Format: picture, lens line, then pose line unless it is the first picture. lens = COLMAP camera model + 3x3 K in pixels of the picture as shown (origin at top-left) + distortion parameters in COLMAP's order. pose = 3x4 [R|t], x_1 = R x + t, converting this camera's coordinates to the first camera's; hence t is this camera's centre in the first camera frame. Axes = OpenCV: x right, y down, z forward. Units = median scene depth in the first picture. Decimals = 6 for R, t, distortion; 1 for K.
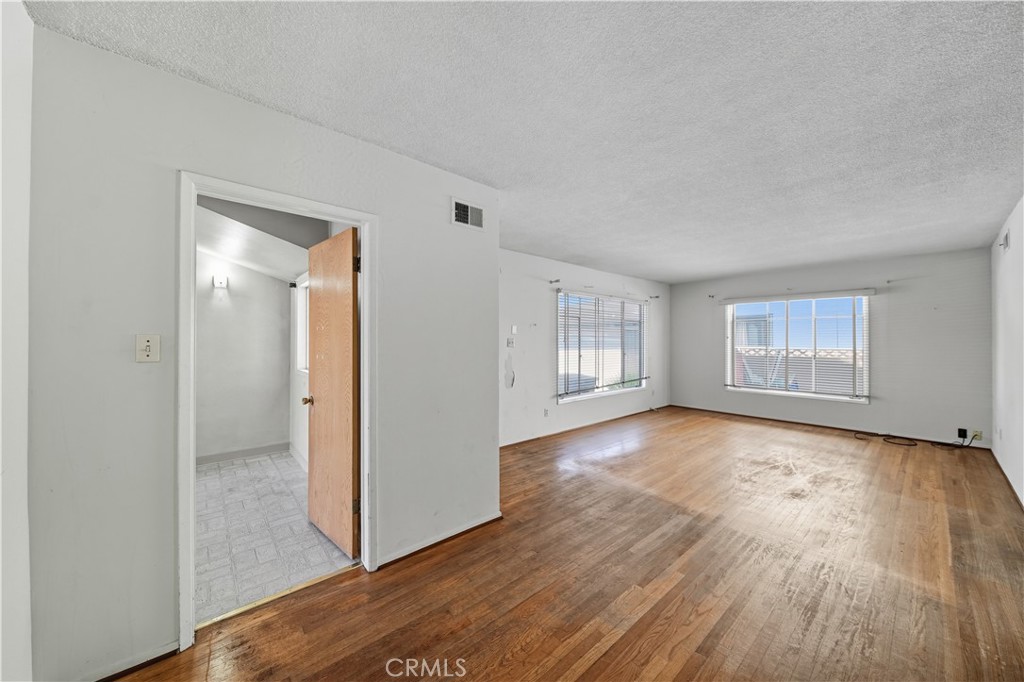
lens RADIAL K [[364.9, 0, 515.2], [0, 364.9, 339.0], [0, 0, 1]] dist [0.000824, 0.000203]
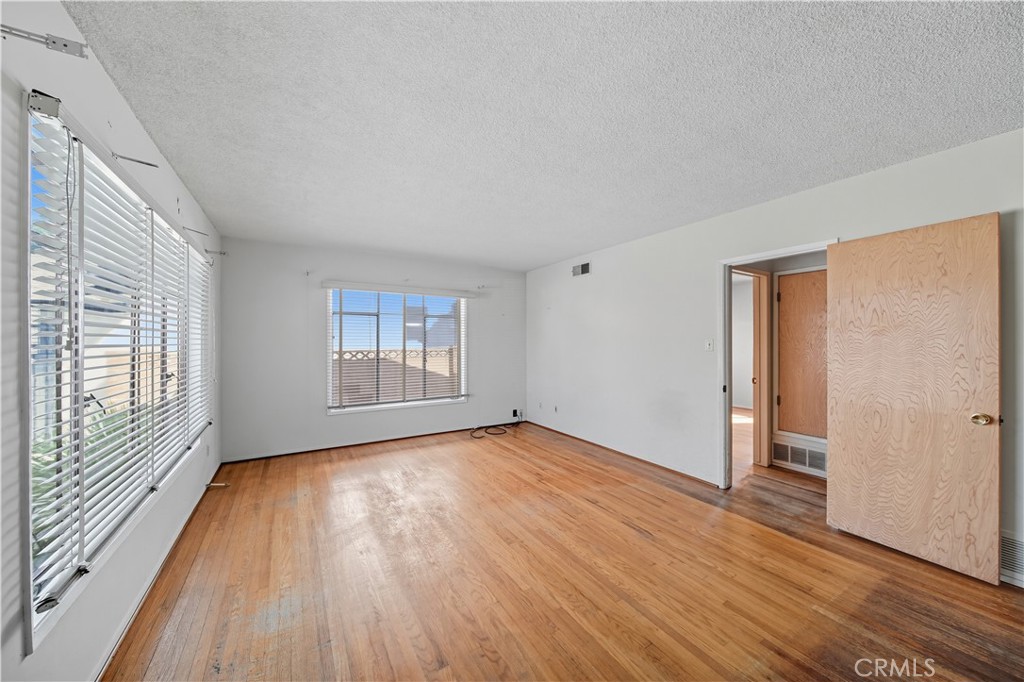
lens RADIAL K [[364.9, 0, 512.3], [0, 364.9, 340.9], [0, 0, 1]] dist [0.000824, 0.000203]
pose [[0.170901, -0.000049, 0.985288, -0.037761], [-0.000128, 1.000000, 0.000072, 0.003397], [-0.985288, -0.000139, 0.170901, 0.700235]]
